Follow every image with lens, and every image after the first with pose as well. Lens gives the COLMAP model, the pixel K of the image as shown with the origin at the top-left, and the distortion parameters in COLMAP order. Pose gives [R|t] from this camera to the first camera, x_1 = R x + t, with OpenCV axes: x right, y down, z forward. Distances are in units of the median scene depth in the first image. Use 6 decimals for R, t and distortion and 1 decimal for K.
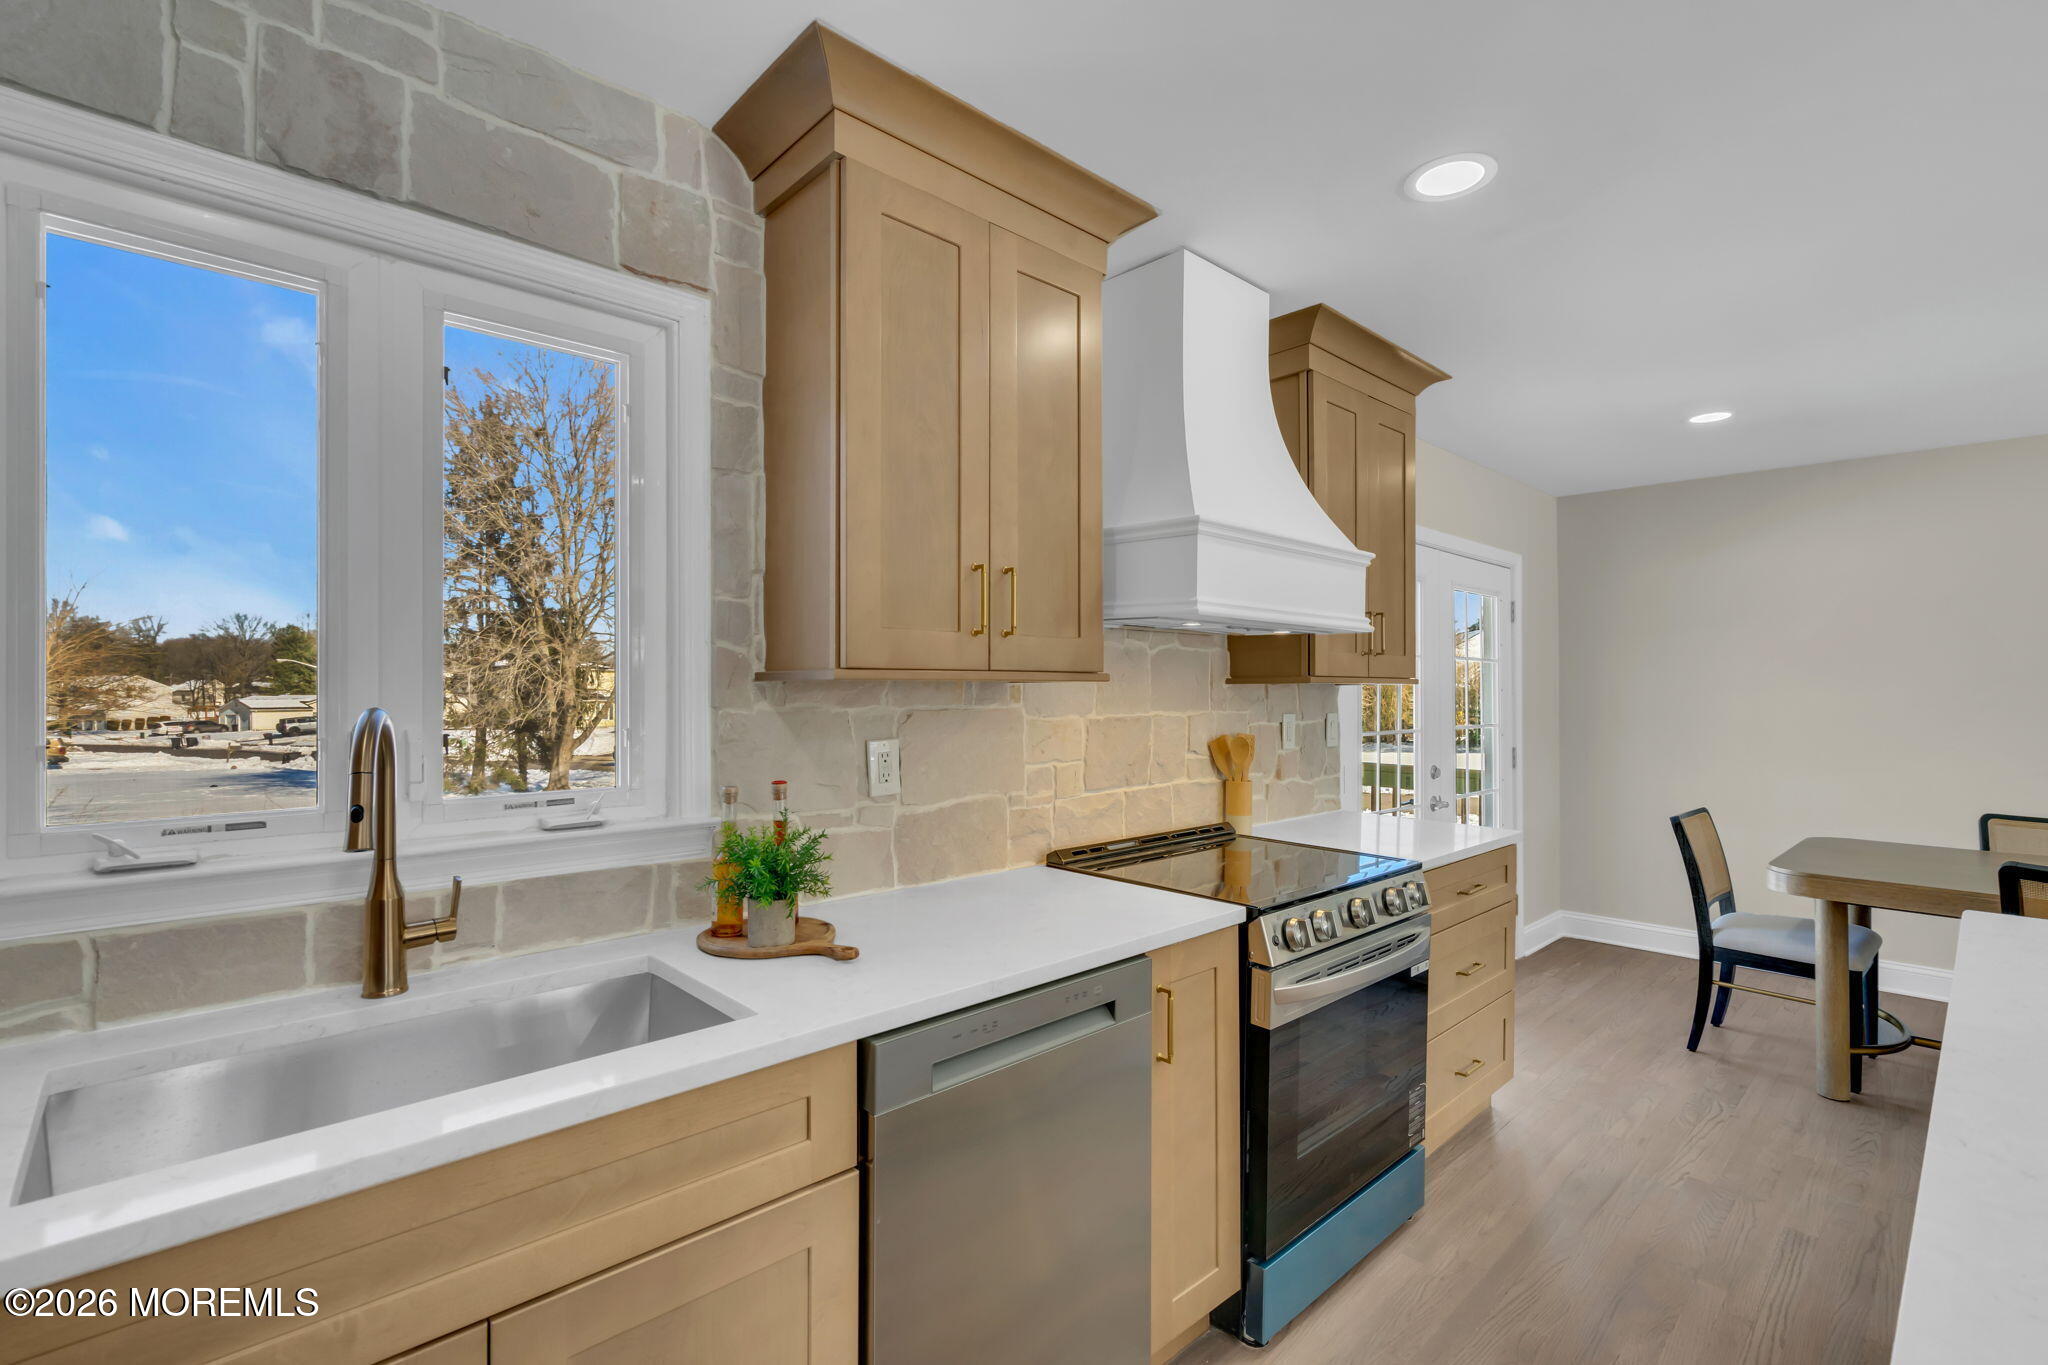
lens RADIAL K [[922.5, 0, 1018.3], [0, 922.5, 687.8], [0, 0, 1]] dist [-0.002152, 0.001019]
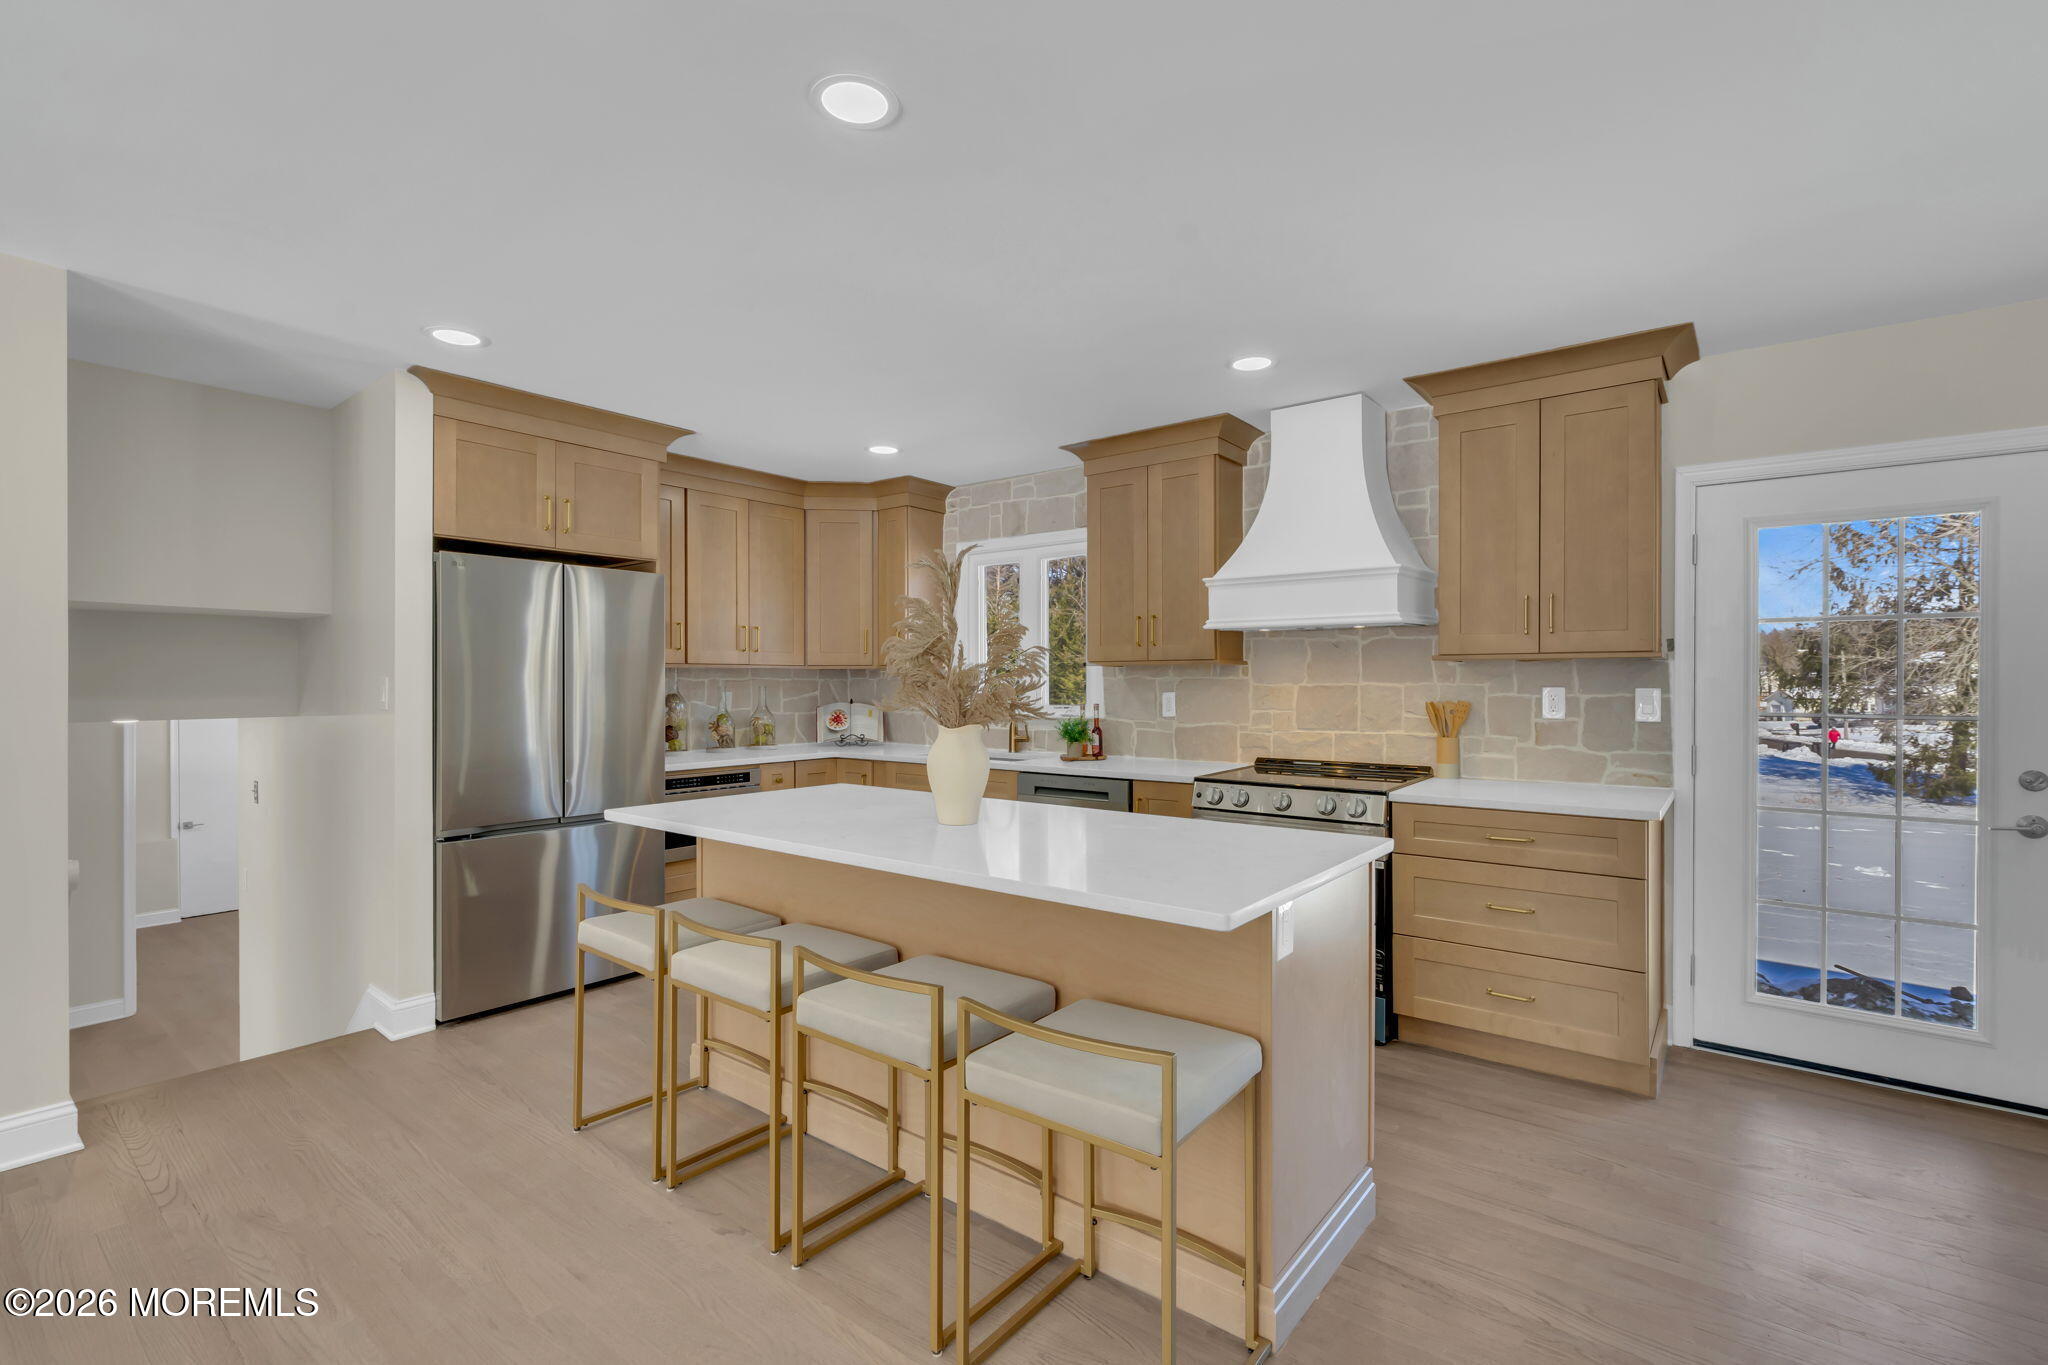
lens RADIAL K [[922.5, 0, 1018.3], [0, 922.5, 687.8], [0, 0, 1]] dist [-0.002152, 0.001019]
pose [[0.151396, 0.005248, -0.988459, 2.208298], [0.004222, 0.999973, 0.005956, 0.034140], [0.988464, -0.005075, 0.151370, 0.331858]]
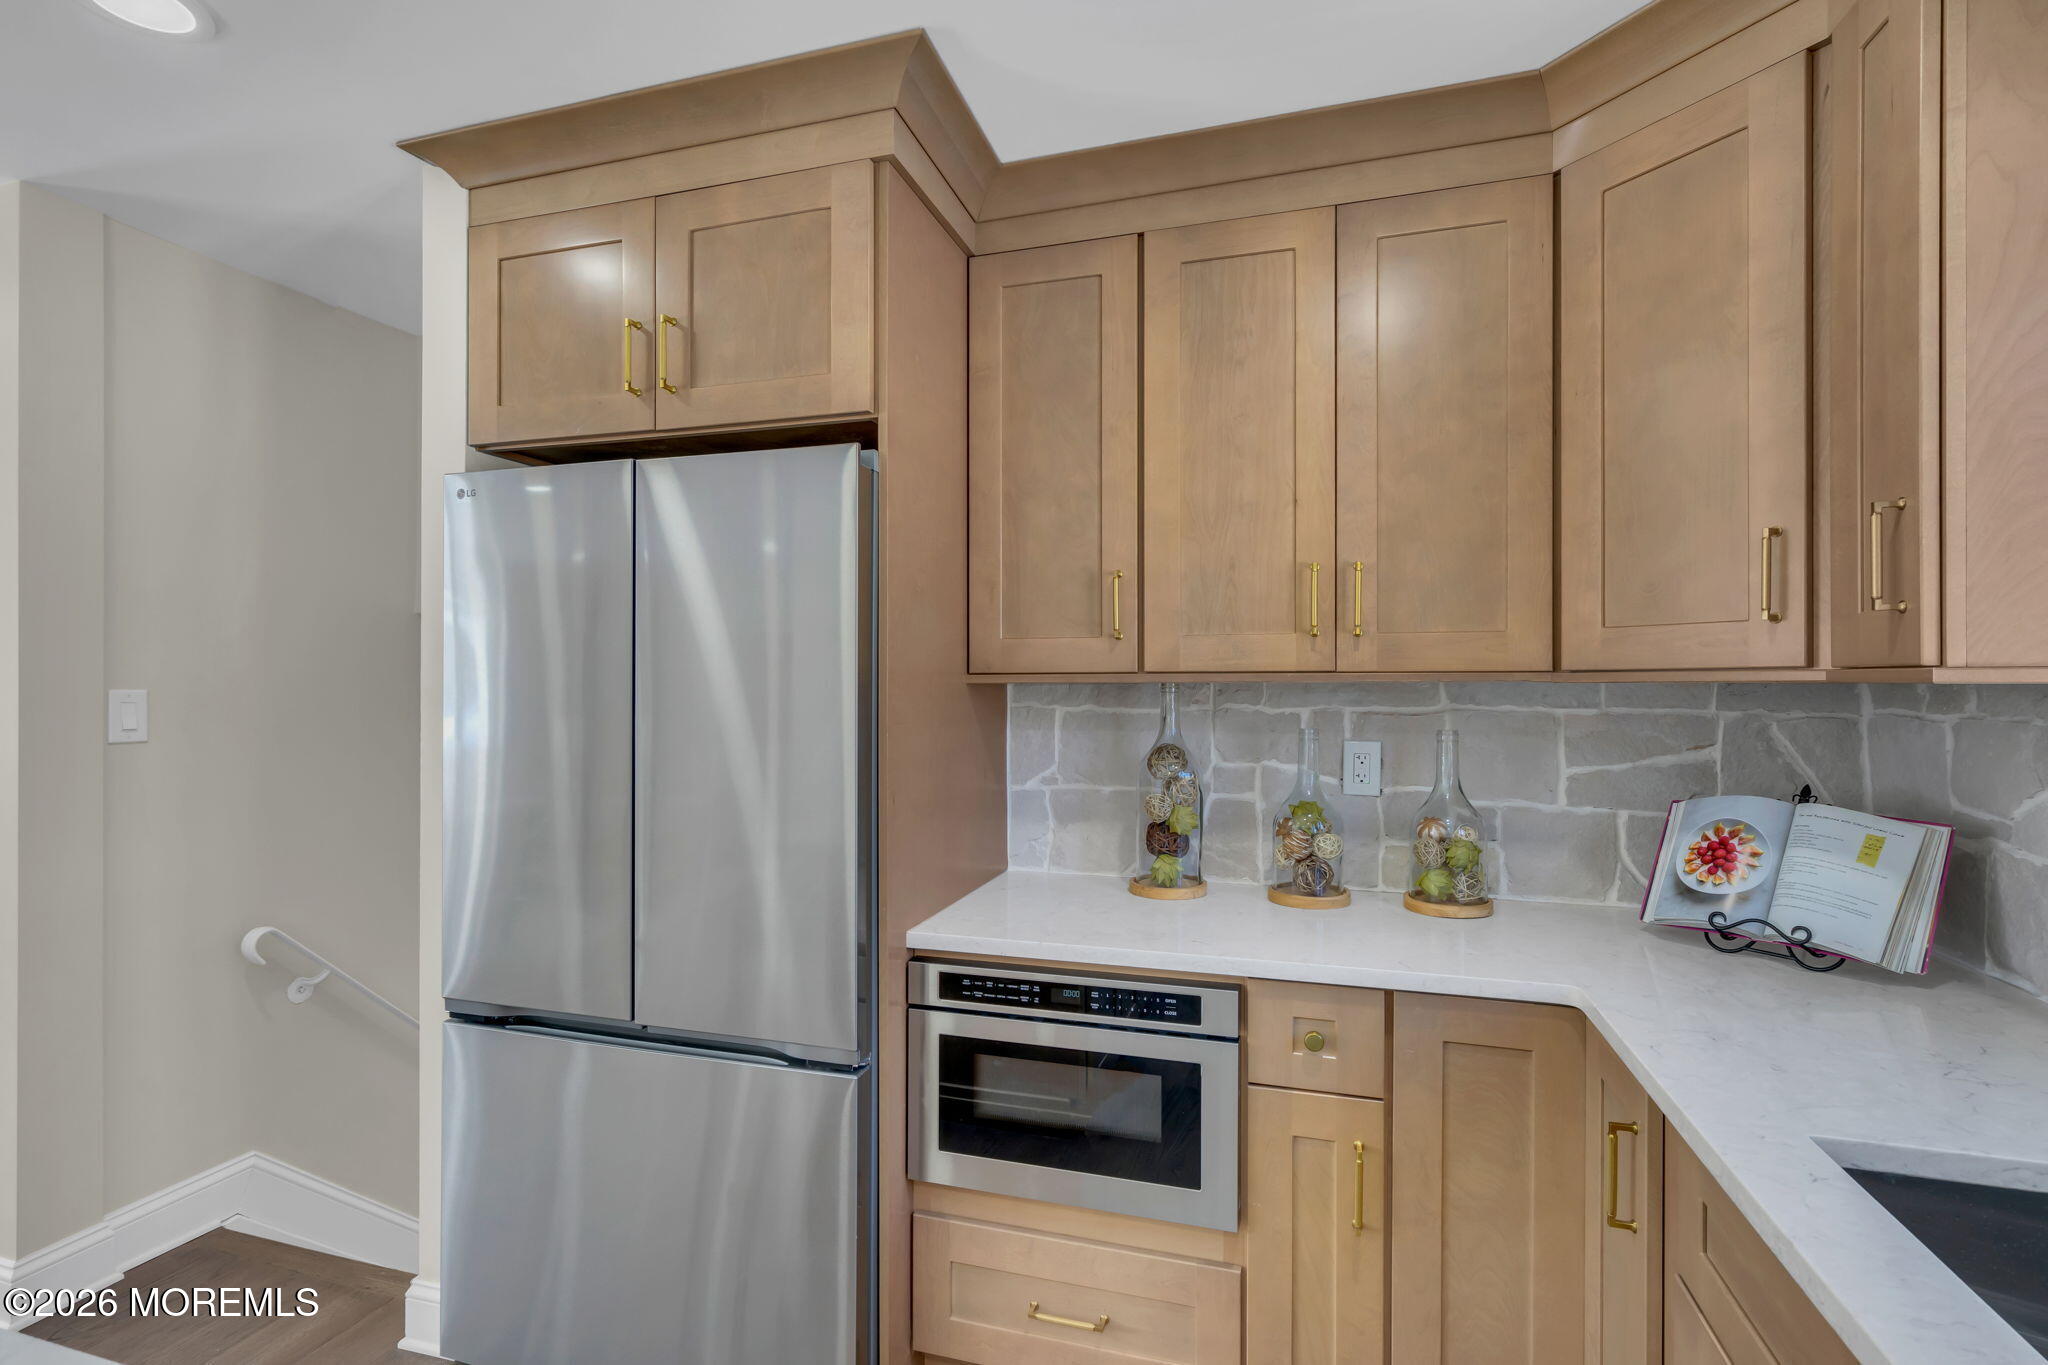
lens RADIAL K [[970.9, 0, 1024.0], [0, 970.9, 682.5], [0, 0, 1]] dist [0.000867, 0.000350]
pose [[-0.870170, -0.002098, -0.492747, 0.167679], [0.000032, 0.999991, -0.004313, -0.006259], [0.492751, -0.003769, -0.870162, 0.680610]]
